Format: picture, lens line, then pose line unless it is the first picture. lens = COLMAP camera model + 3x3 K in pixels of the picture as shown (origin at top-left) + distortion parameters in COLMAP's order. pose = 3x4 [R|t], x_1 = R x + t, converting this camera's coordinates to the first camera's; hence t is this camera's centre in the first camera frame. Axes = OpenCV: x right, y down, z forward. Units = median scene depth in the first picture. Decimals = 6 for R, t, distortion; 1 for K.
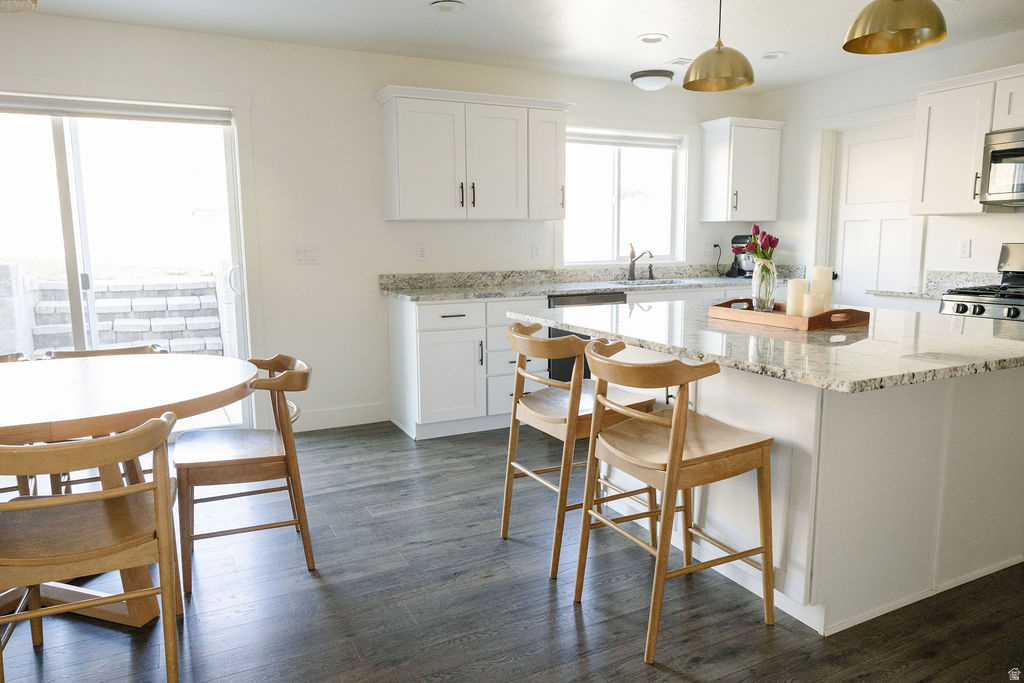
lens RADIAL K [[685.1, 0, 517.3], [0, 685.1, 345.5], [0, 0, 1]] dist [-0.065825, 0.042327]
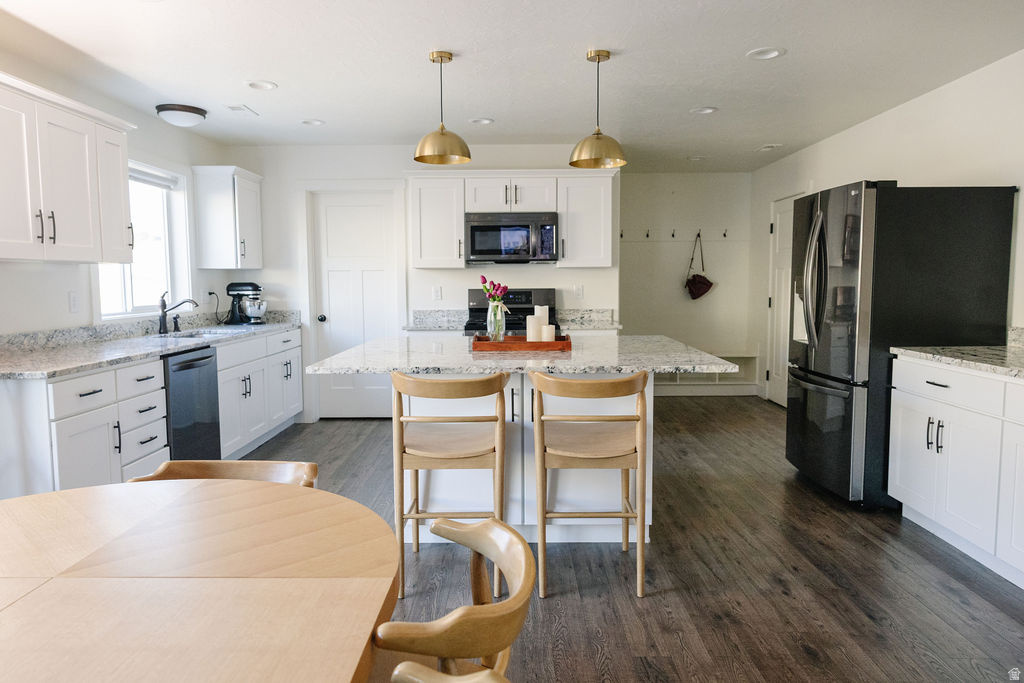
lens RADIAL K [[685.1, 0, 519.5], [0, 685.1, 335.3], [0, 0, 1]] dist [-0.065825, 0.042327]
pose [[0.426602, -0.061676, 0.902334, -0.423905], [0.134412, 0.990917, 0.004184, -0.035033], [-0.894396, 0.119500, 0.431017, 0.215637]]
